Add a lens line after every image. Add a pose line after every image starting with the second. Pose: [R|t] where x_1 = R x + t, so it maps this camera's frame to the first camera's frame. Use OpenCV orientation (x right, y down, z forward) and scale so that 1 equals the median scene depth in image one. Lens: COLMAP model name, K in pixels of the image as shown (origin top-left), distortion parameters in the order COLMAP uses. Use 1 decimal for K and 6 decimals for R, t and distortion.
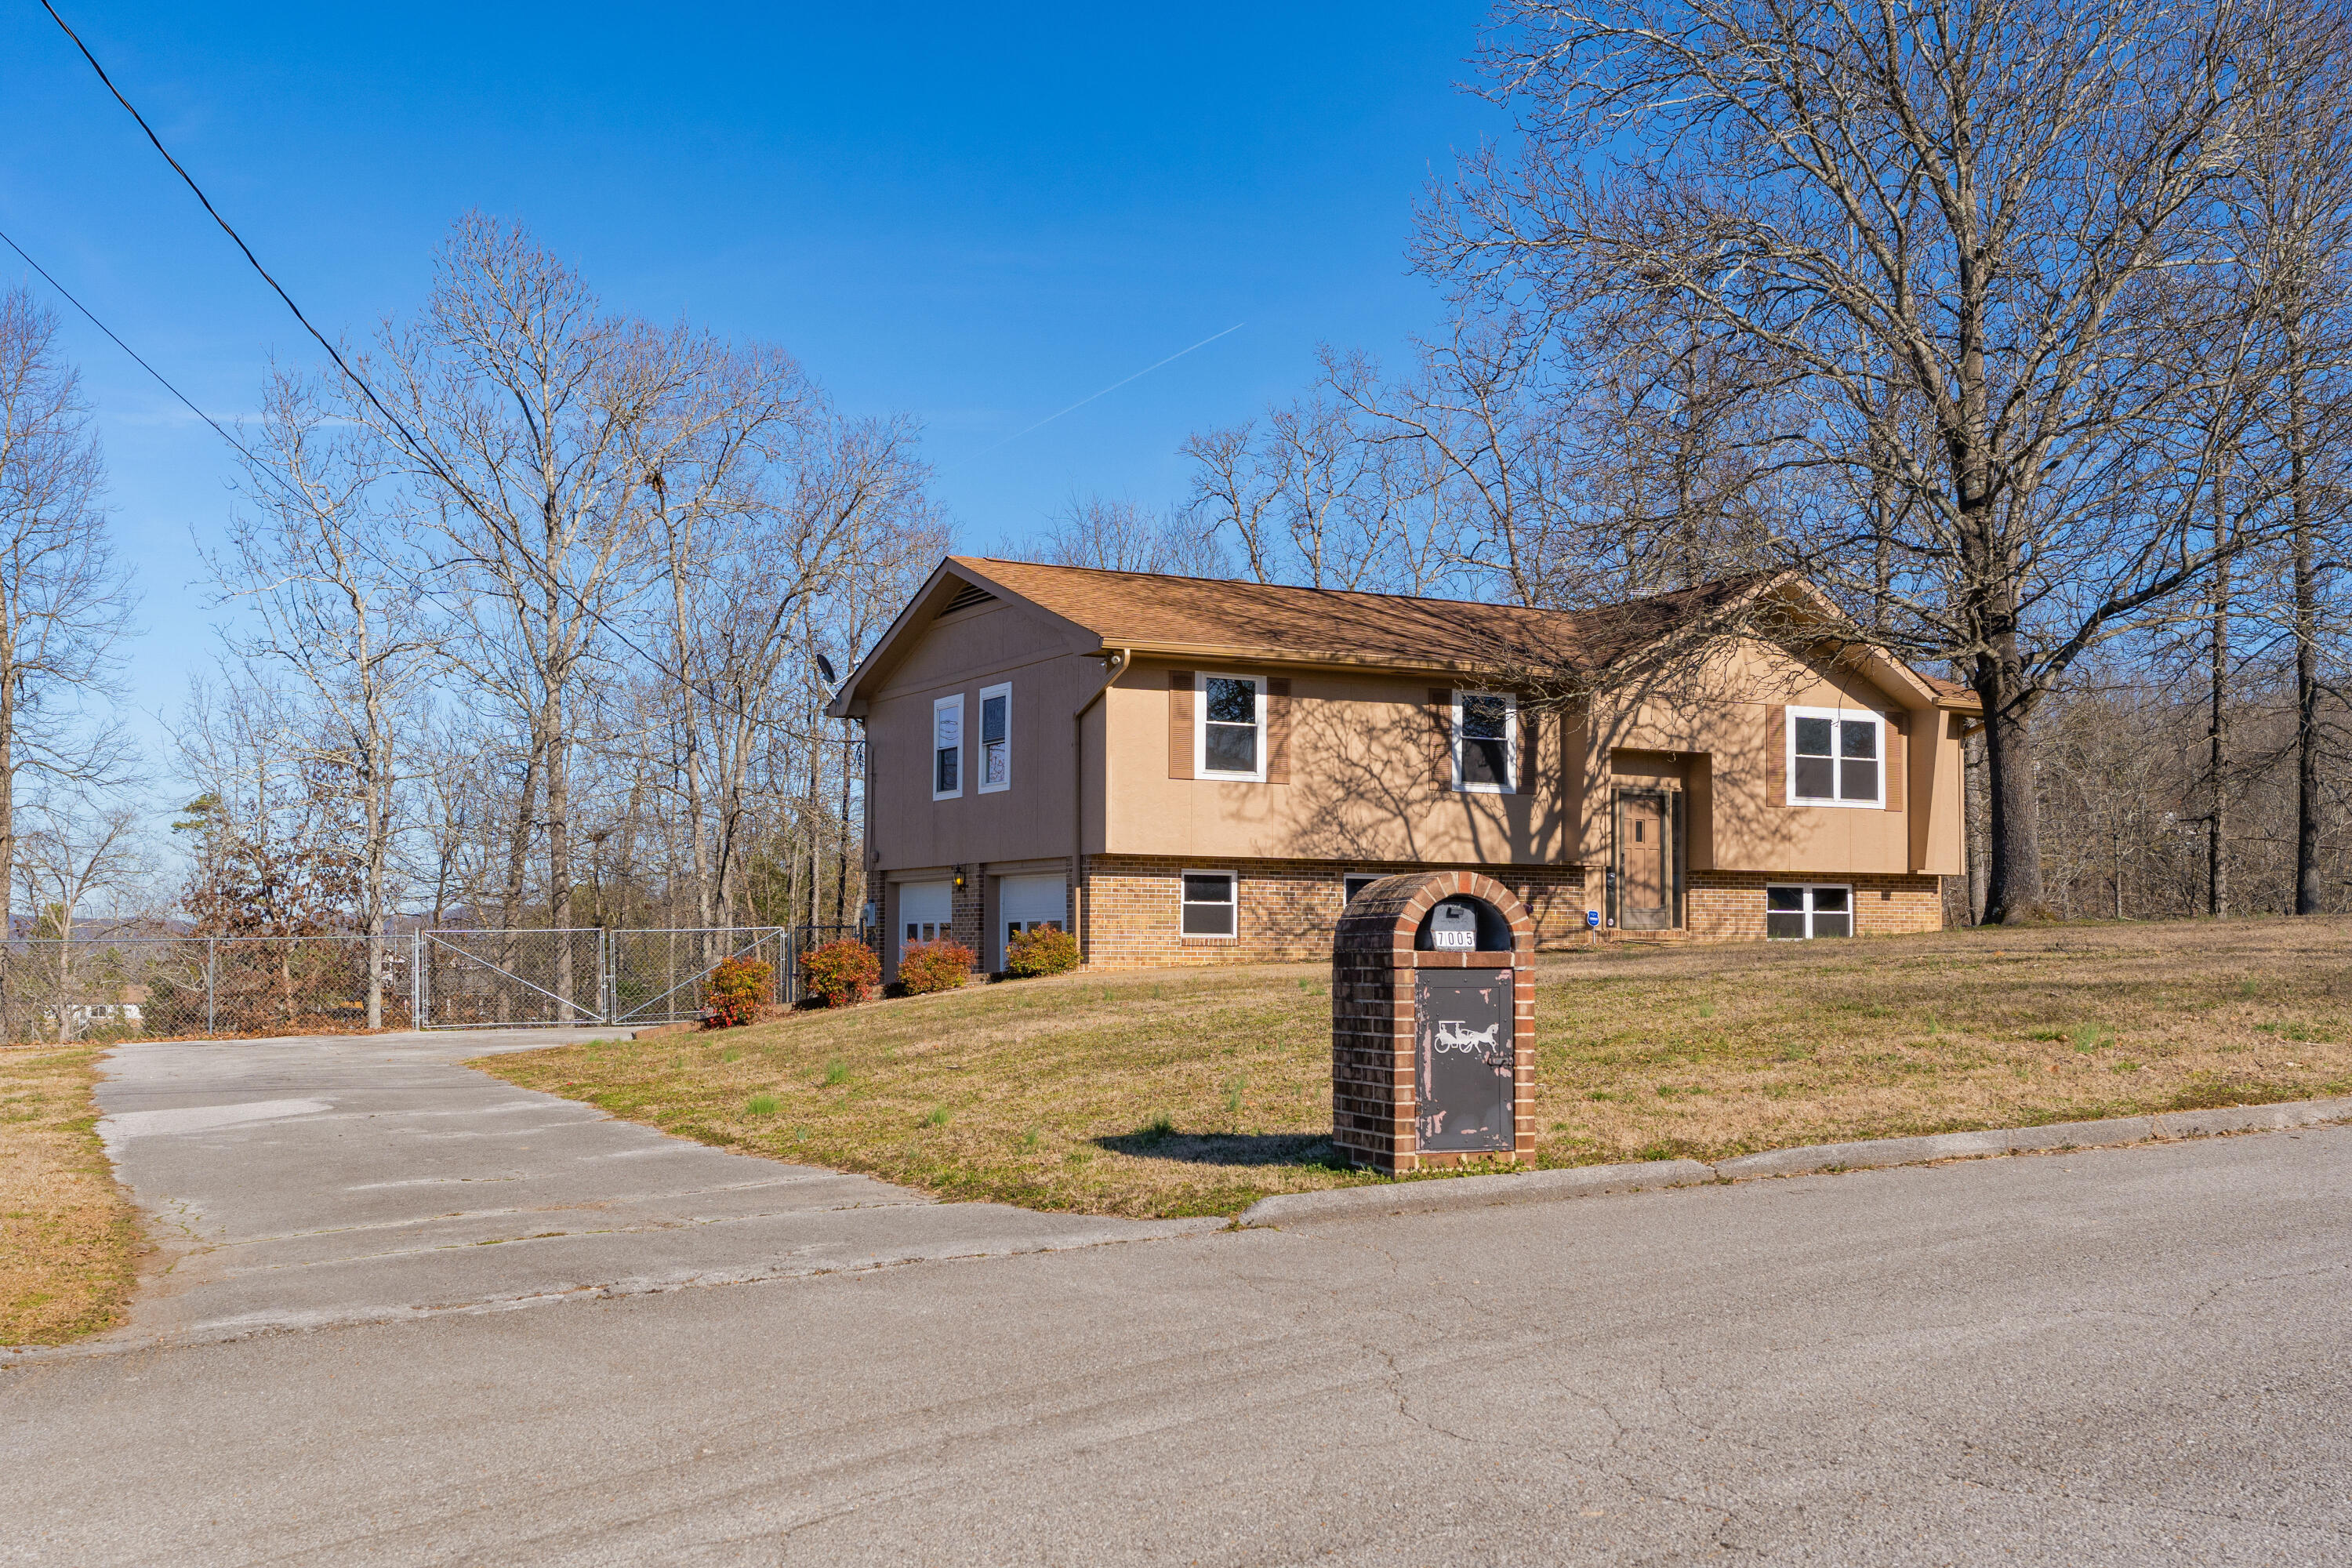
lens RADIAL K [[2337.9, 0, 1178.3], [0, 2337.9, 866.6], [0, 0, 1]] dist [0.004342, 0.000000]
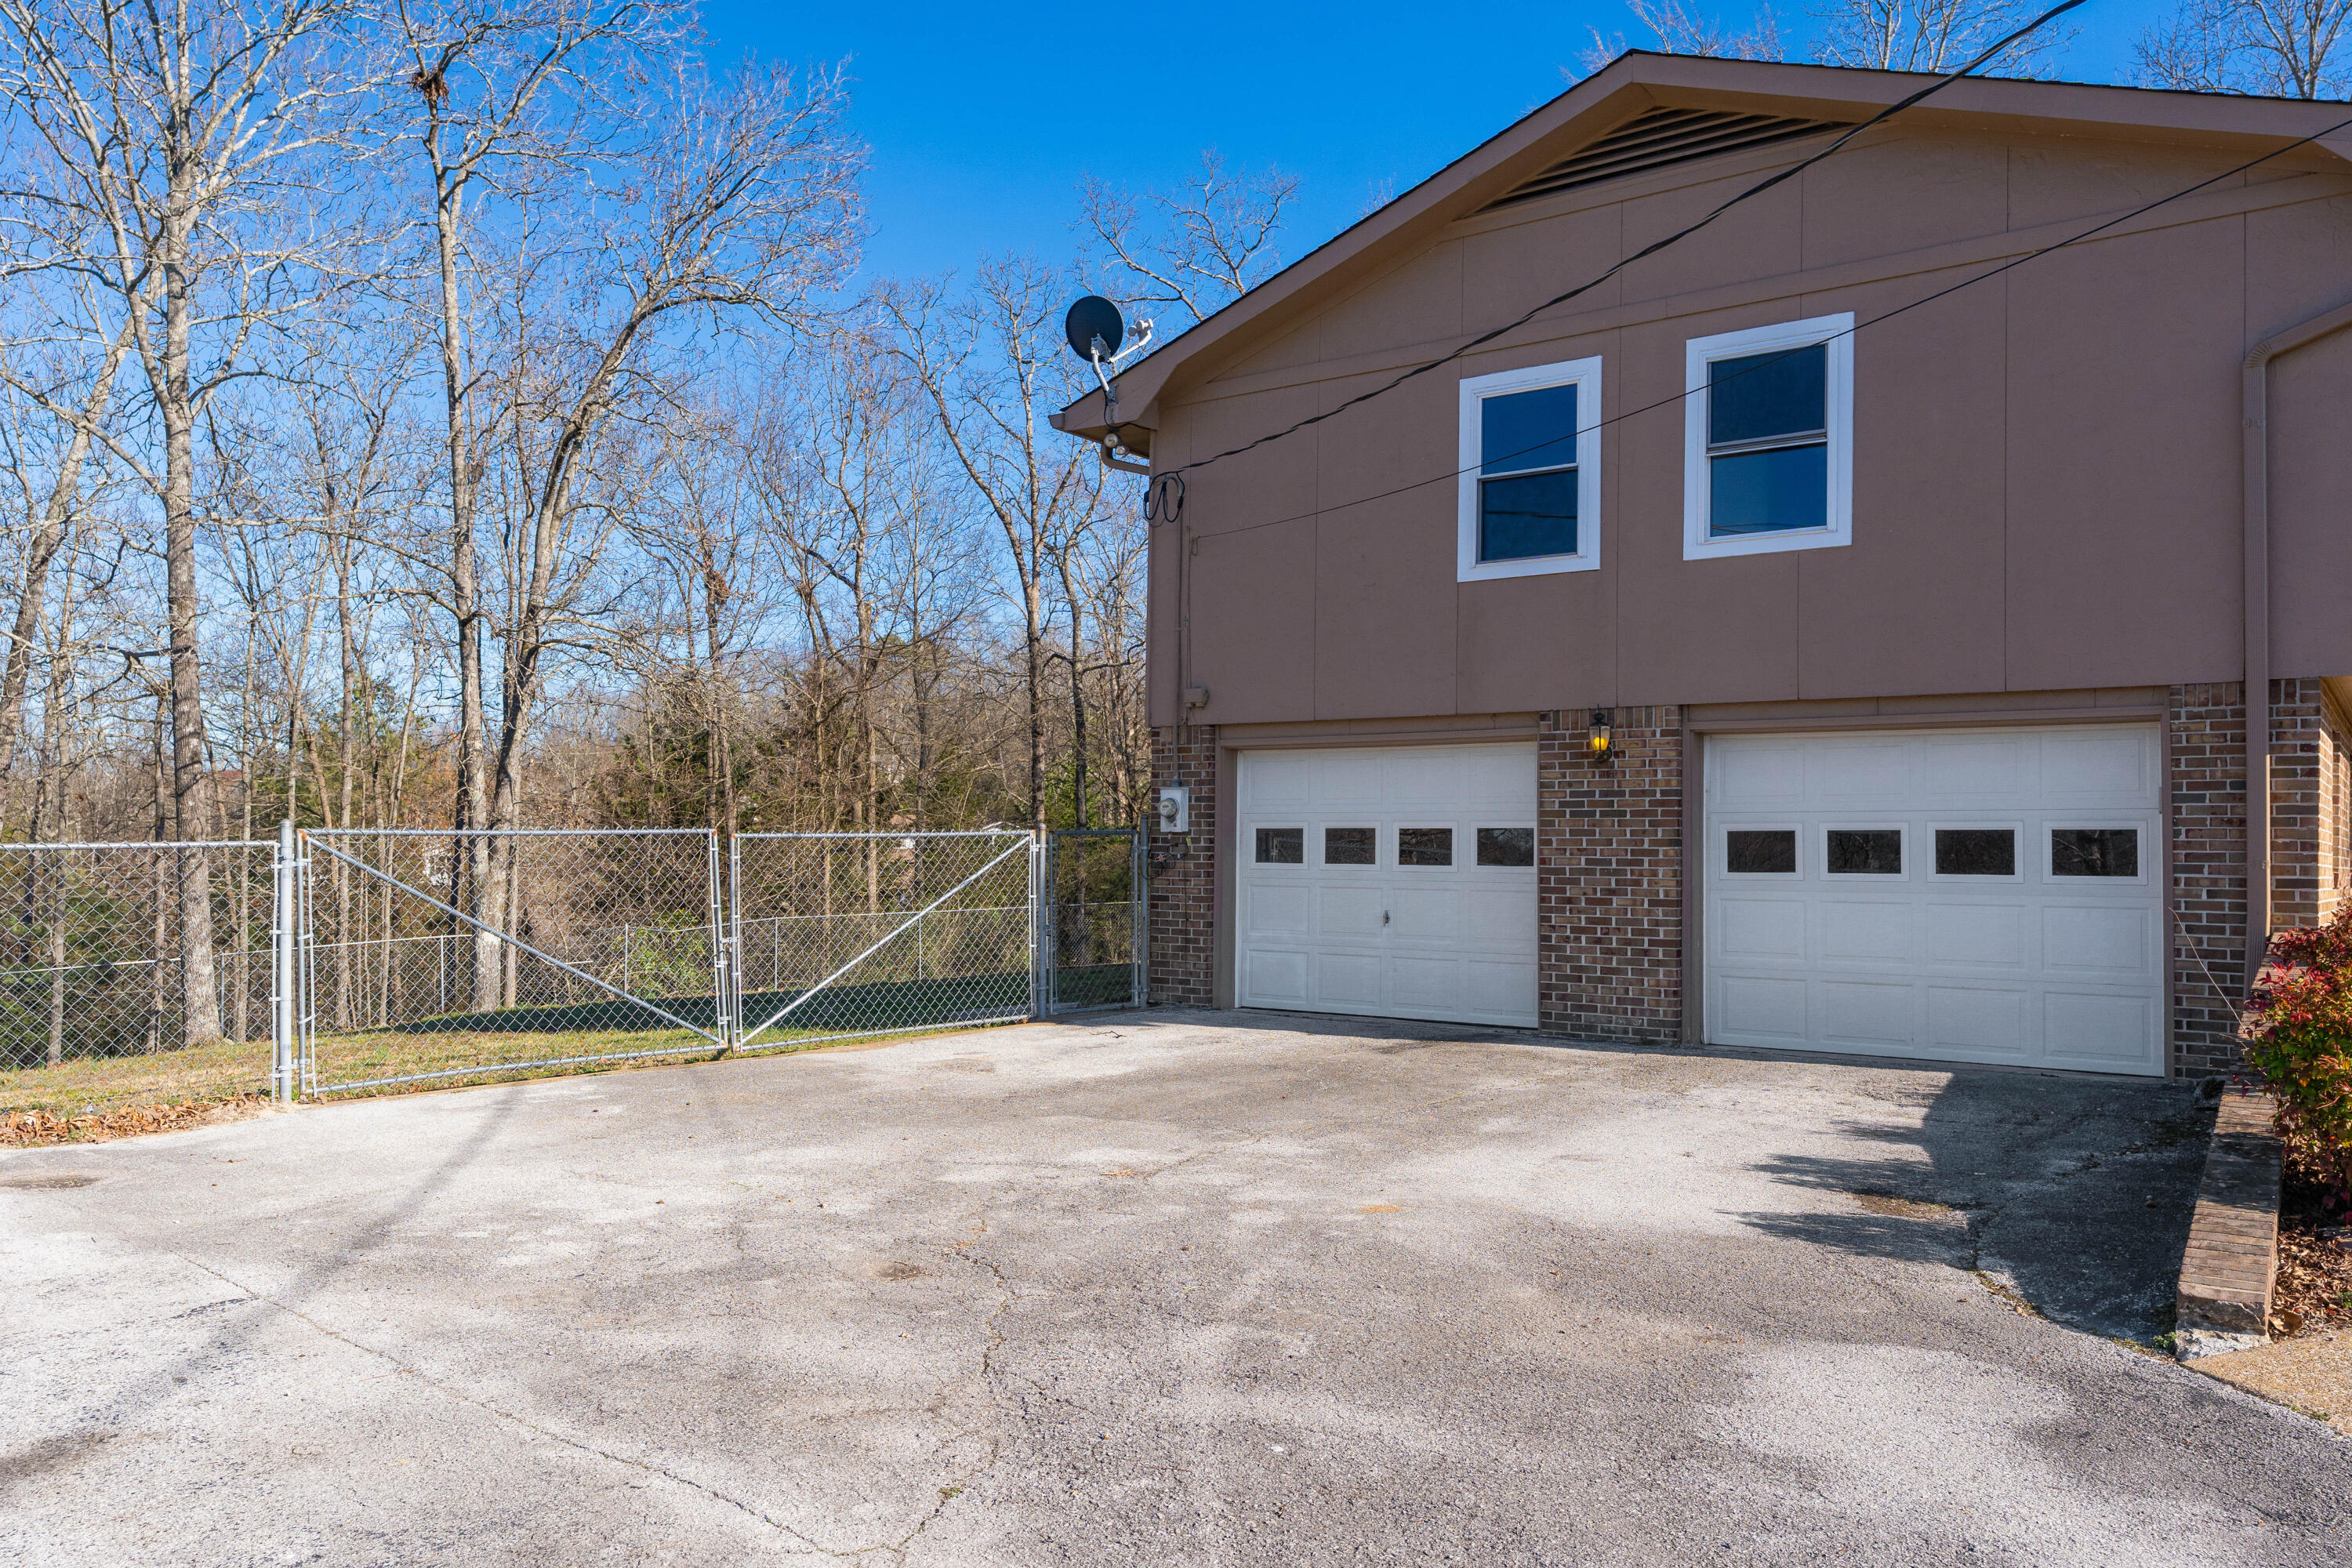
lens RADIAL K [[1684.8, 0, 1182.6], [0, 1684.8, 789.1], [0, 0, 1]] dist [-0.002476, 0.000709]
pose [[0.903377, 0.020410, 0.428360, -0.315708], [-0.022179, 0.999754, -0.000861, 0.017705], [-0.428272, -0.008723, 0.903608, 0.718515]]
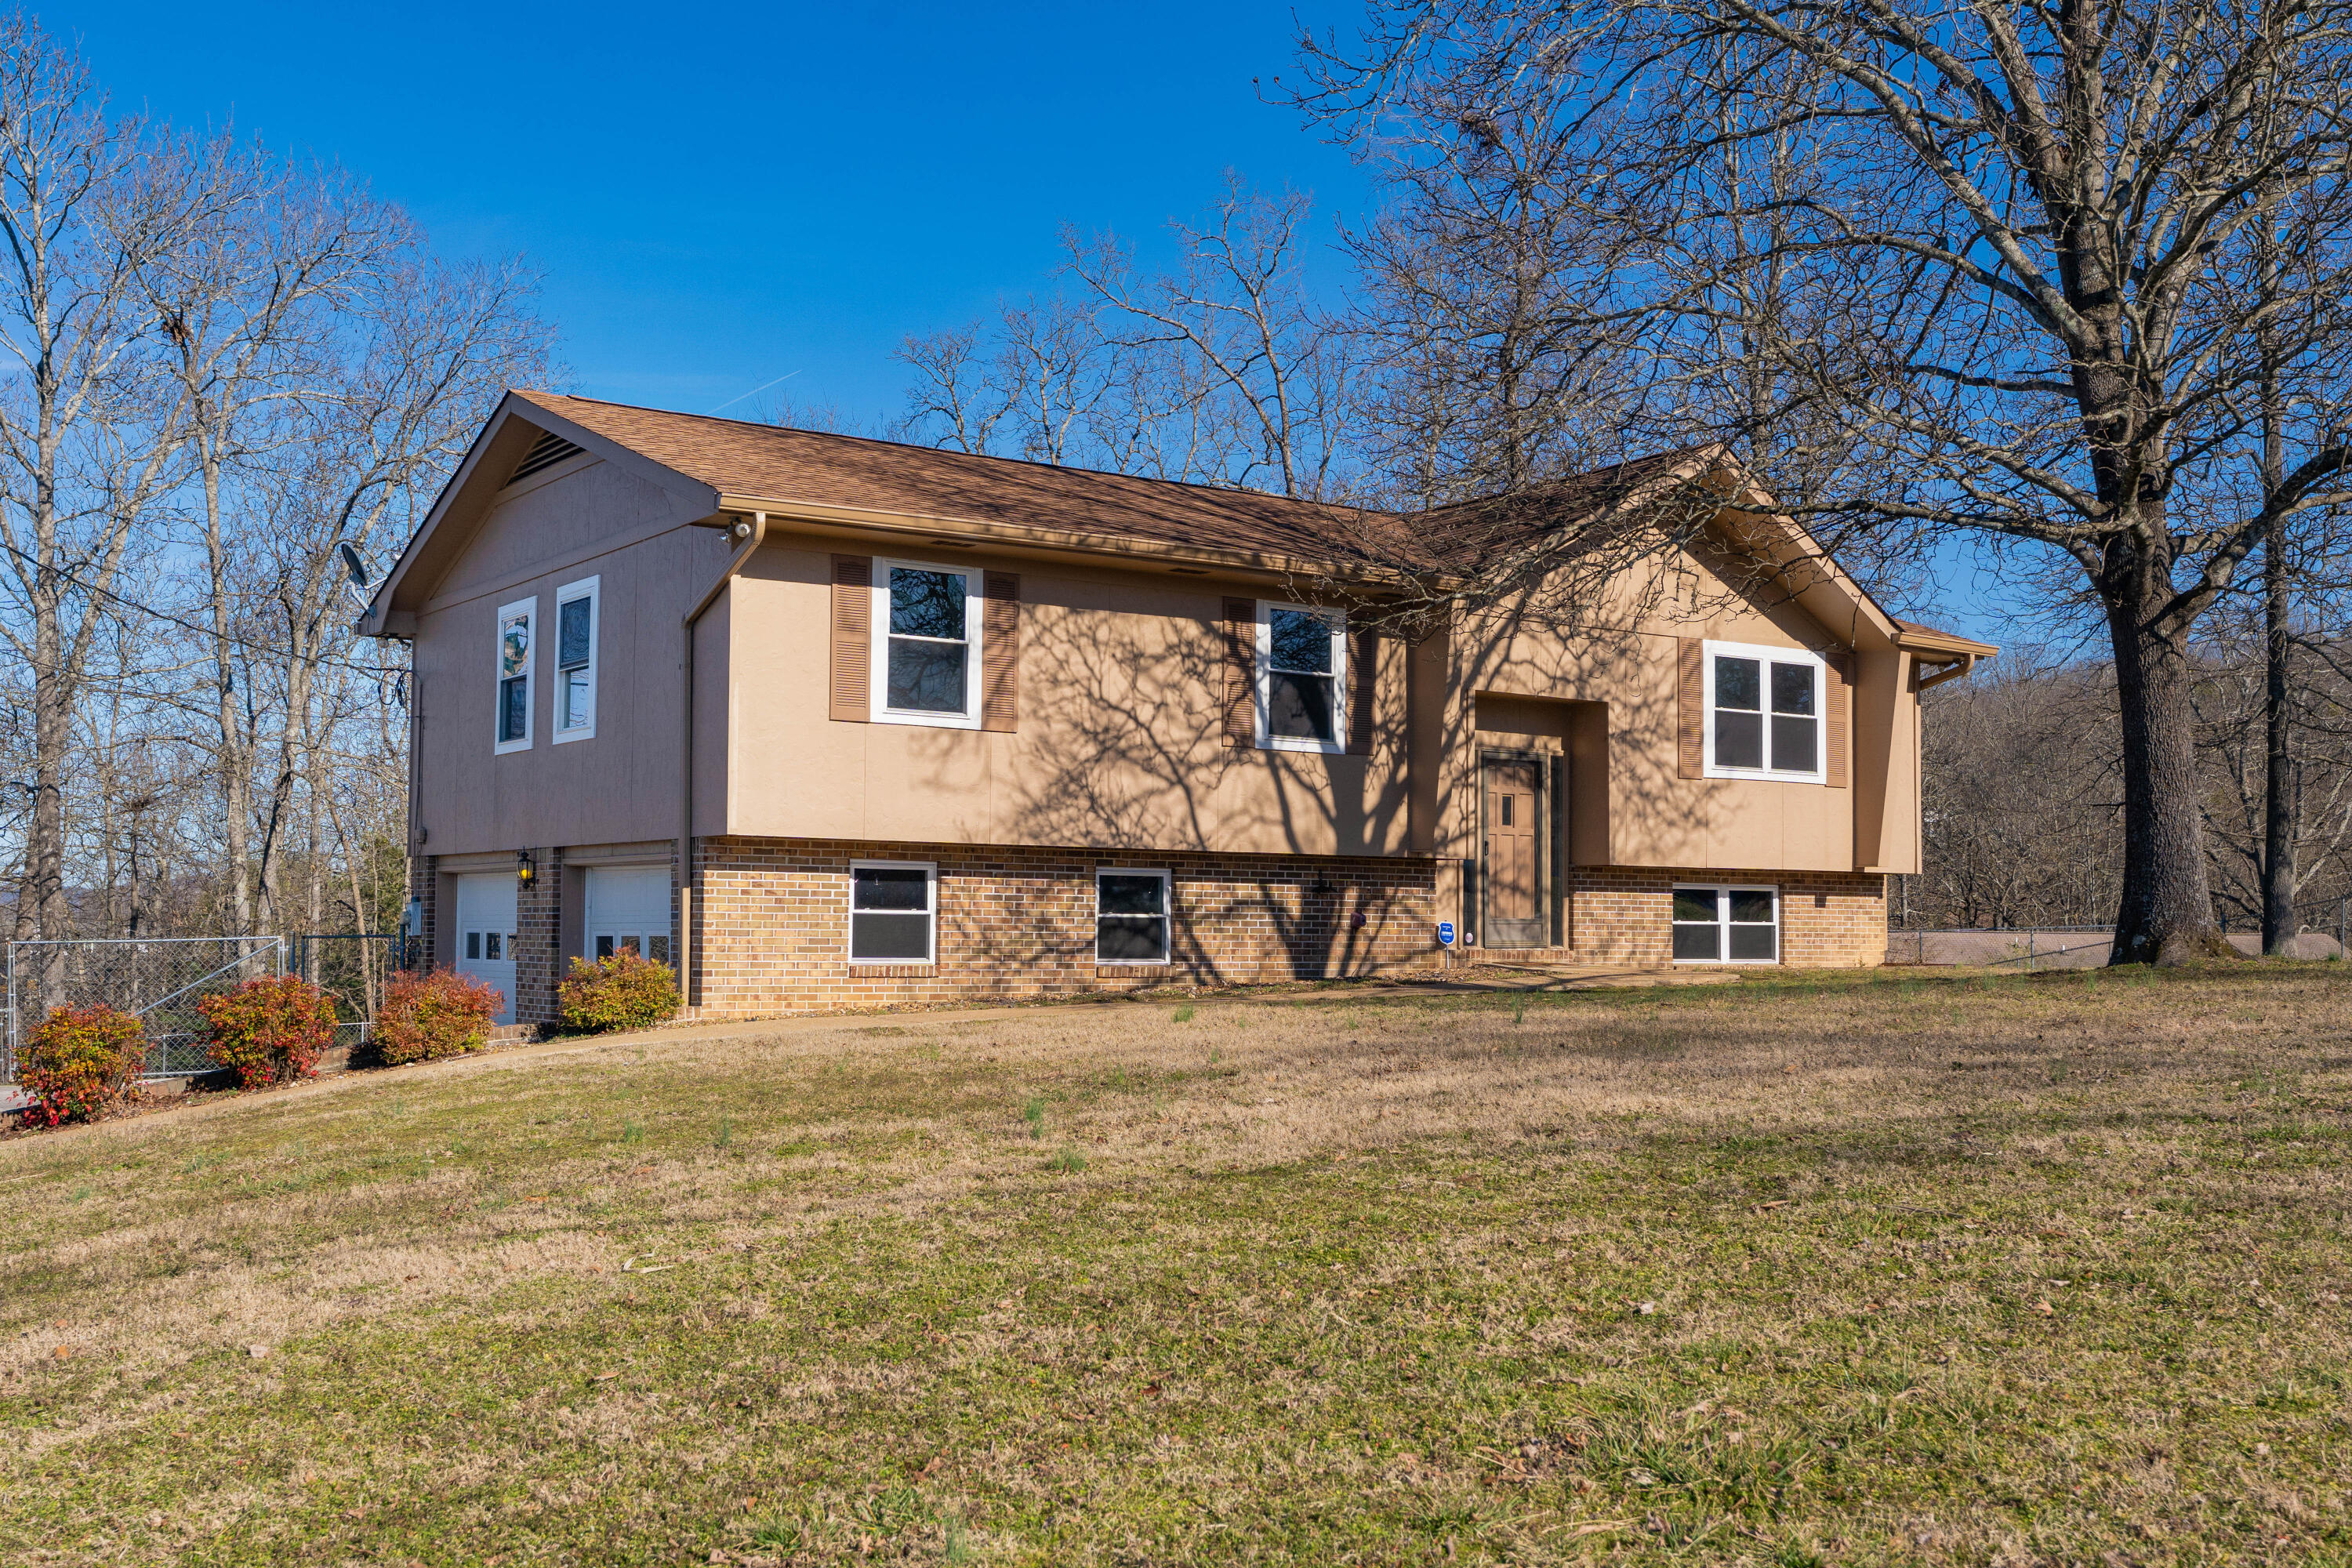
lens RADIAL K [[2337.9, 0, 1150.2], [0, 2337.9, 824.2], [0, 0, 1]] dist [0.004342, 0.000000]
pose [[0.994726, 0.010042, 0.102072, 0.016537], [-0.009100, 0.999912, -0.009695, -0.003223], [-0.102160, 0.008715, 0.994730, 0.307831]]
